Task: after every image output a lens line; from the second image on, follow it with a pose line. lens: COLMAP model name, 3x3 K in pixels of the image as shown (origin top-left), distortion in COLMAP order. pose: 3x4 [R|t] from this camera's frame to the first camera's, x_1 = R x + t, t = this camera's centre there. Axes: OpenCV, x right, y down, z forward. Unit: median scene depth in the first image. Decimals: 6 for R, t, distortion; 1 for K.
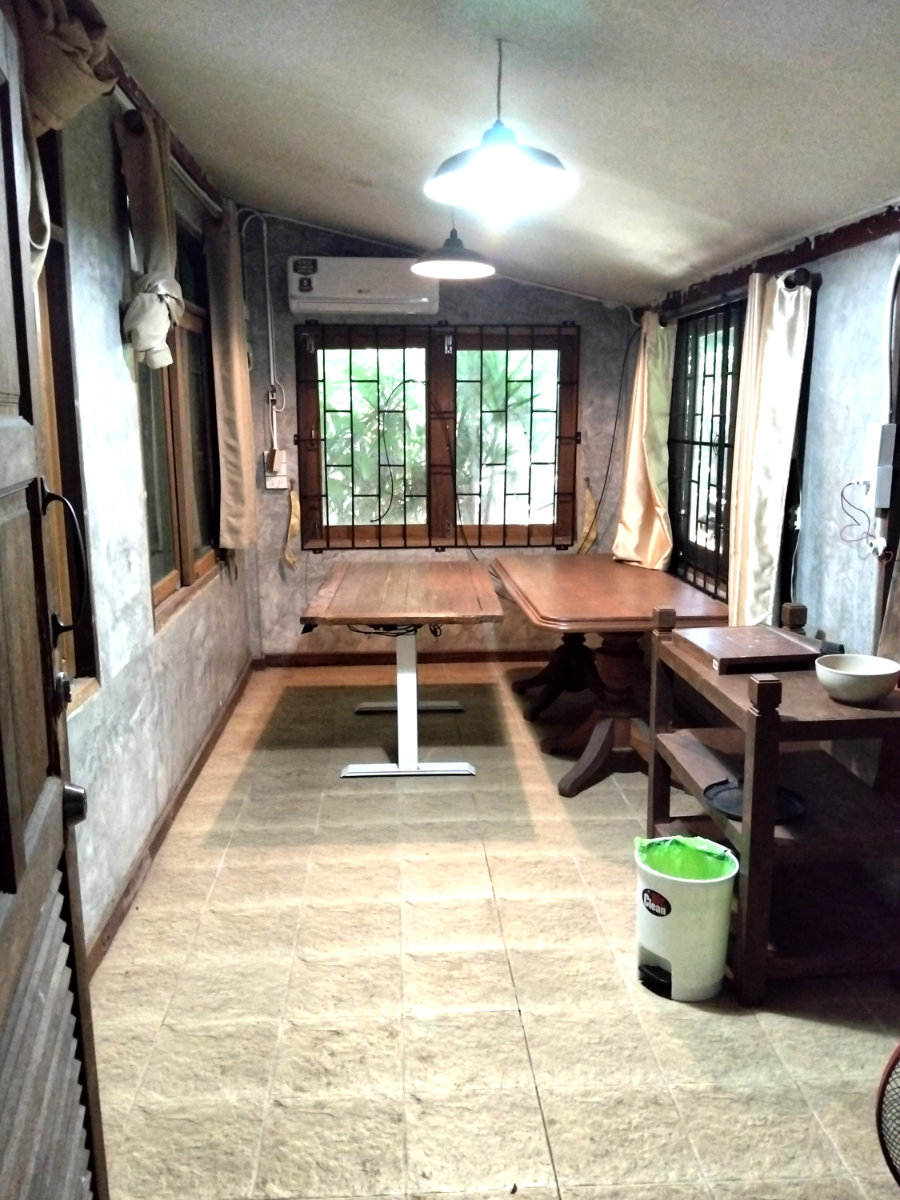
lens RADIAL K [[992.2, 0, 449.7], [0, 992.2, 600.8], [0, 0, 1]] dist [-0.002331, -0.000148]
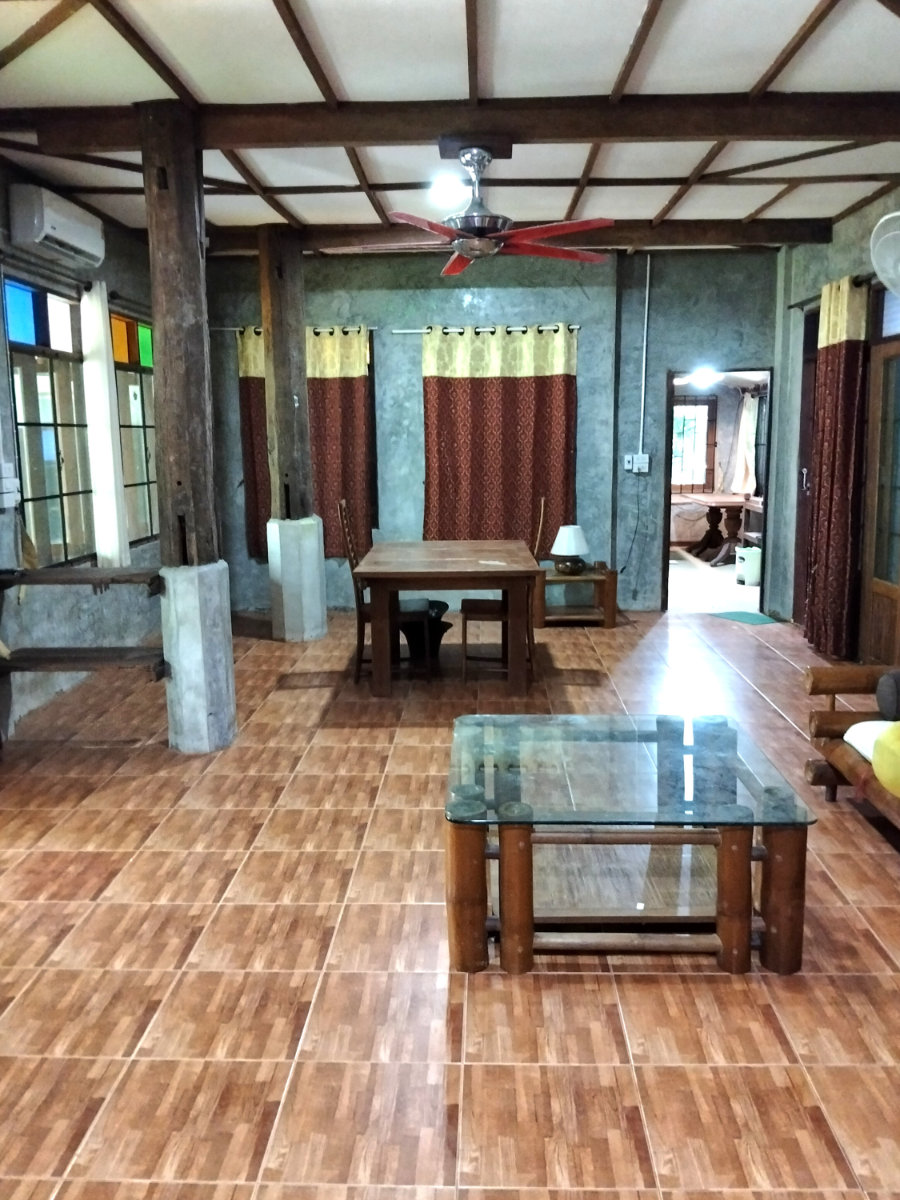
lens RADIAL K [[992.2, 0, 451.7], [0, 992.2, 601.3], [0, 0, 1]] dist [-0.002331, -0.000148]
pose [[0.993728, 0.012815, -0.111085, -0.214600], [-0.014923, 0.999724, -0.018160, 0.244635], [0.110821, 0.019704, 0.993645, -1.313157]]
